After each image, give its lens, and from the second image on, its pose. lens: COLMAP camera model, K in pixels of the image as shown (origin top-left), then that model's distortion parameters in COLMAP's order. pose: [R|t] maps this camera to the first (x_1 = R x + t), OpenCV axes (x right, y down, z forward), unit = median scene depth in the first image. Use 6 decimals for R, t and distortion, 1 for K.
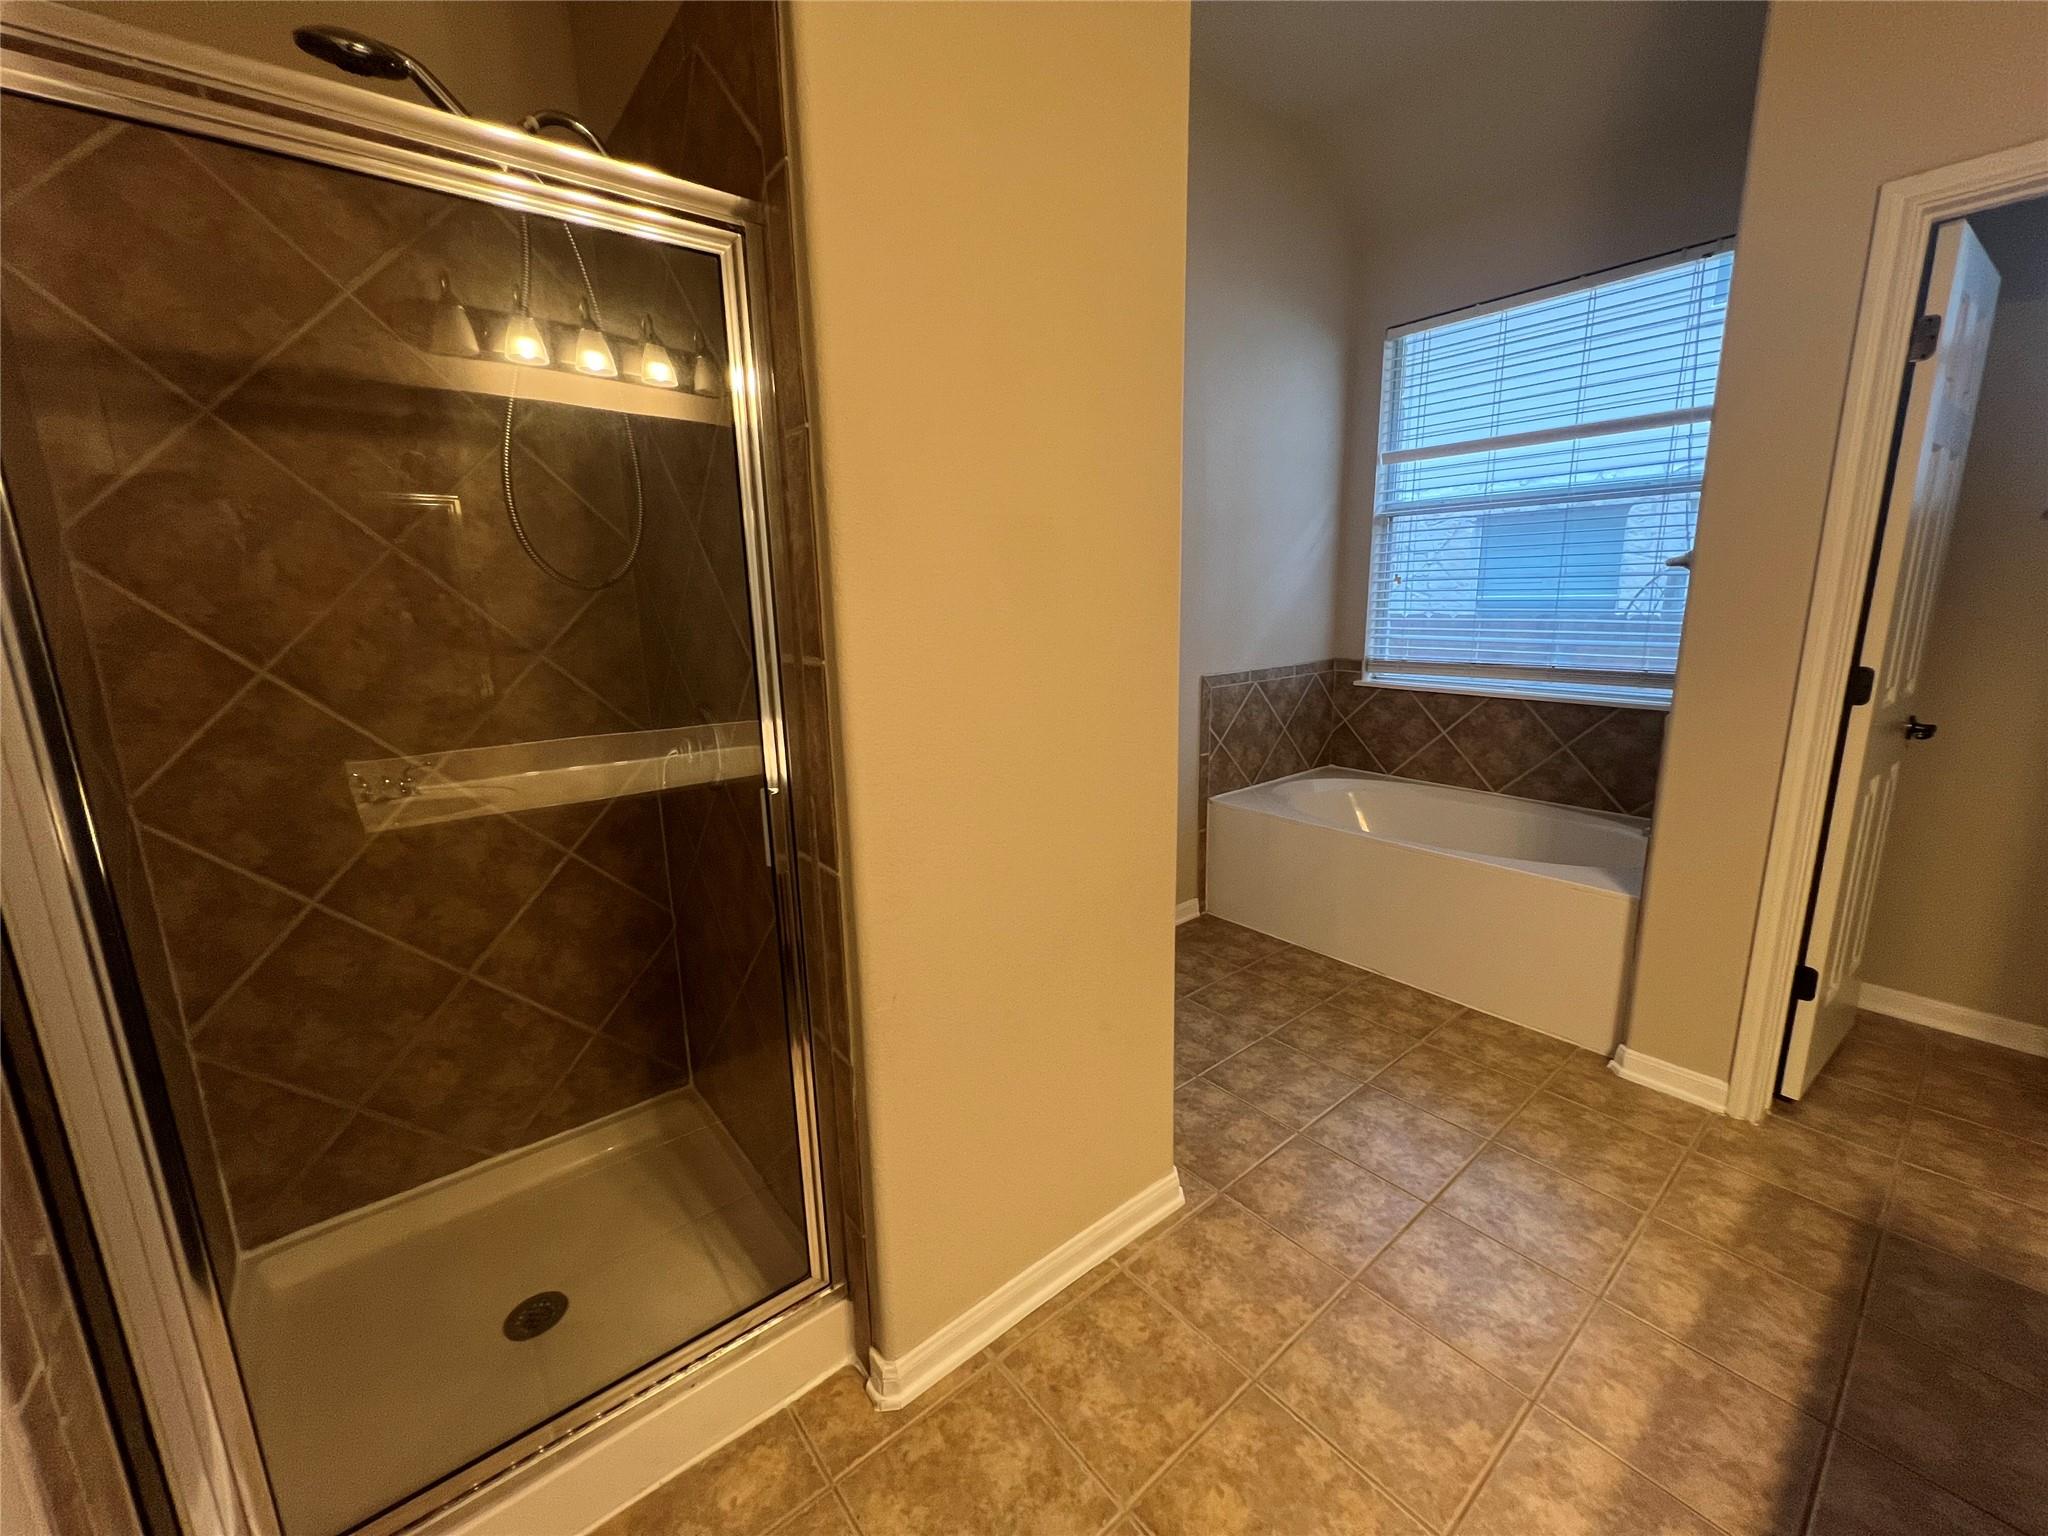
lens RADIAL K [[822.8, 0, 1025.7], [0, 822.8, 766.8], [0, 0, 1]] dist [0.003605, 0.000421]
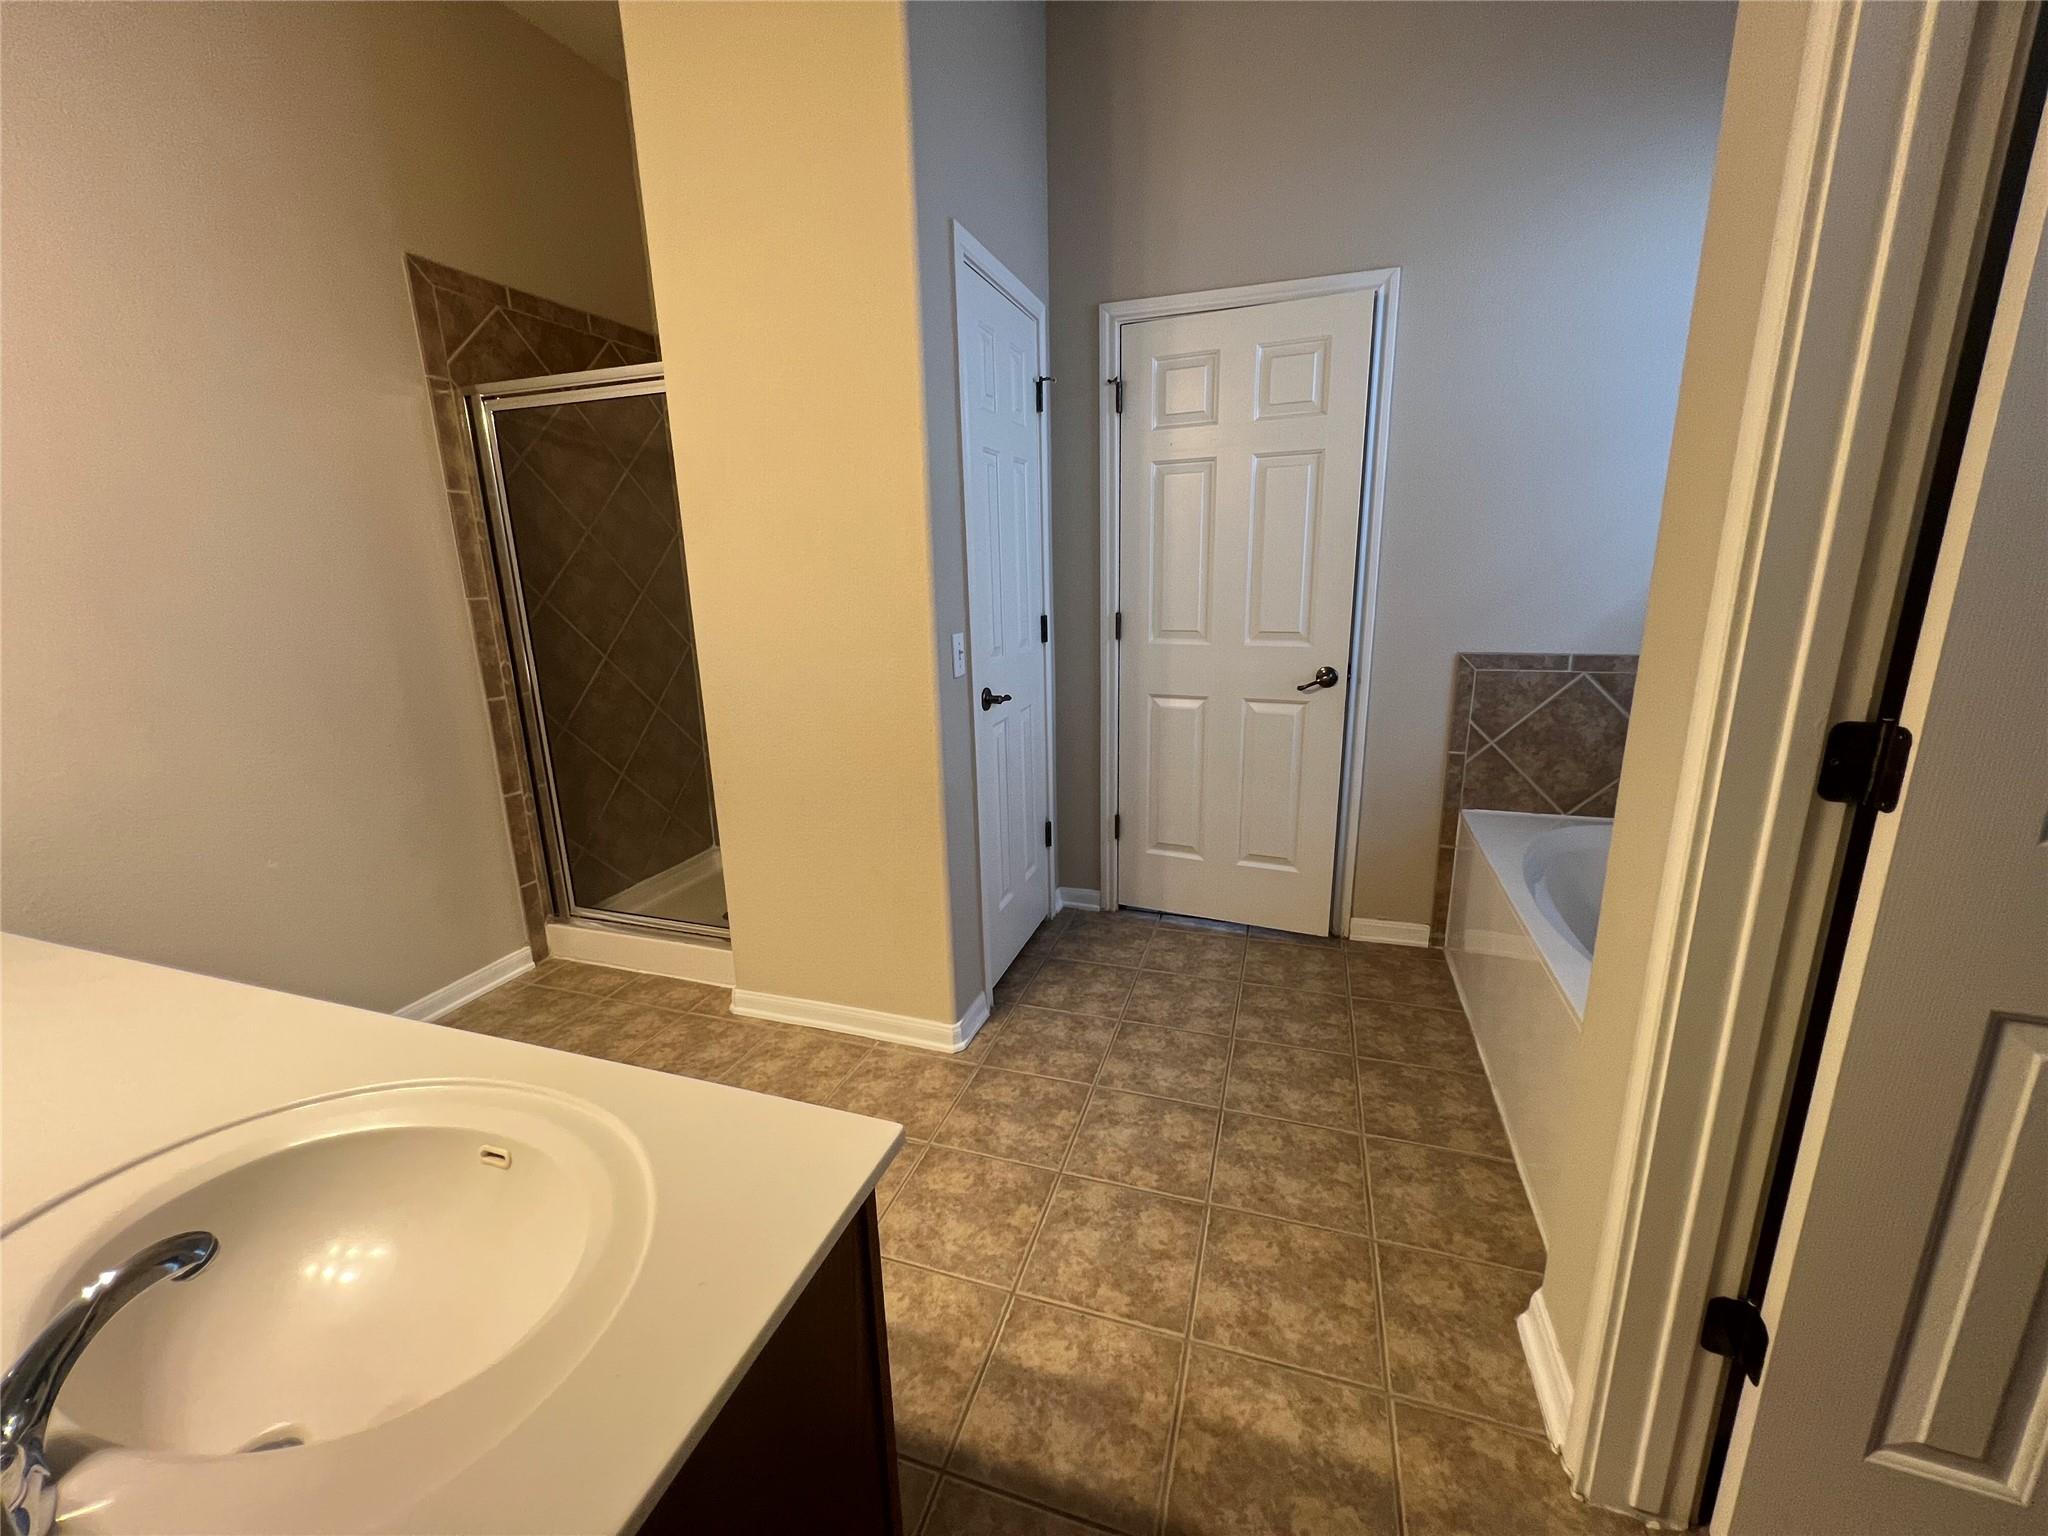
lens RADIAL K [[822.8, 0, 1021.6], [0, 822.8, 763.7], [0, 0, 1]] dist [0.003605, 0.000421]
pose [[0.527461, 0.208692, -0.823549, 1.087518], [-0.161898, 0.976288, 0.143706, -0.084887], [0.834011, 0.057532, 0.548740, 0.349699]]
